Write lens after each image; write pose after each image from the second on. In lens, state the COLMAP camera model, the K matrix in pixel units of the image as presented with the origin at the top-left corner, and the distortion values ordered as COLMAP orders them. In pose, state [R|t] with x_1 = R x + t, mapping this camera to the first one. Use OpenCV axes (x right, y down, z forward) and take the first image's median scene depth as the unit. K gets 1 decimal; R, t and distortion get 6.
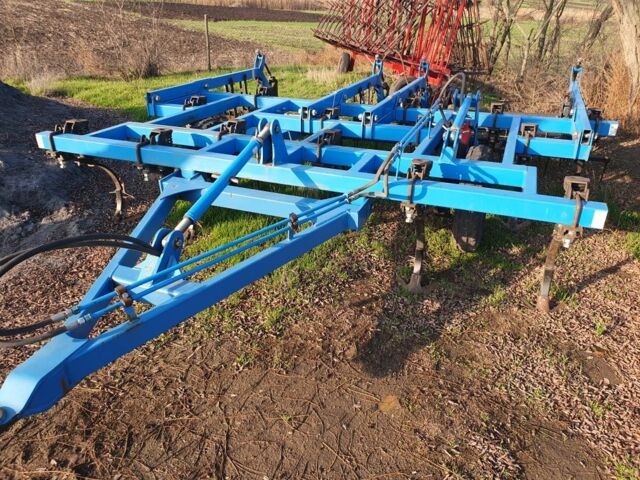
lens RADIAL K [[470.0, 0, 320.0], [0, 470.0, 240.0], [0, 0, 1]] dist [0.066699, -0.059918]
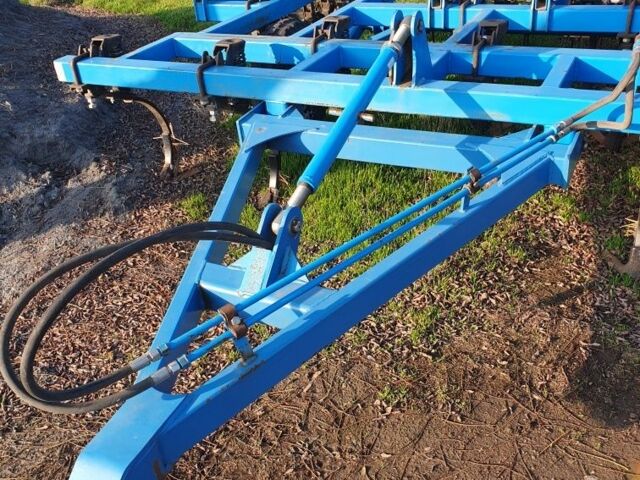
lens RADIAL K [[627.8, 0, 320.0], [0, 627.8, 240.0], [0, 0, 1]] dist [0.167020, -0.414548]
pose [[0.991221, -0.030454, -0.128661, -0.114408], [0.042335, 0.994984, 0.090639, -0.035177], [0.125255, -0.095291, 0.987538, 0.124466]]
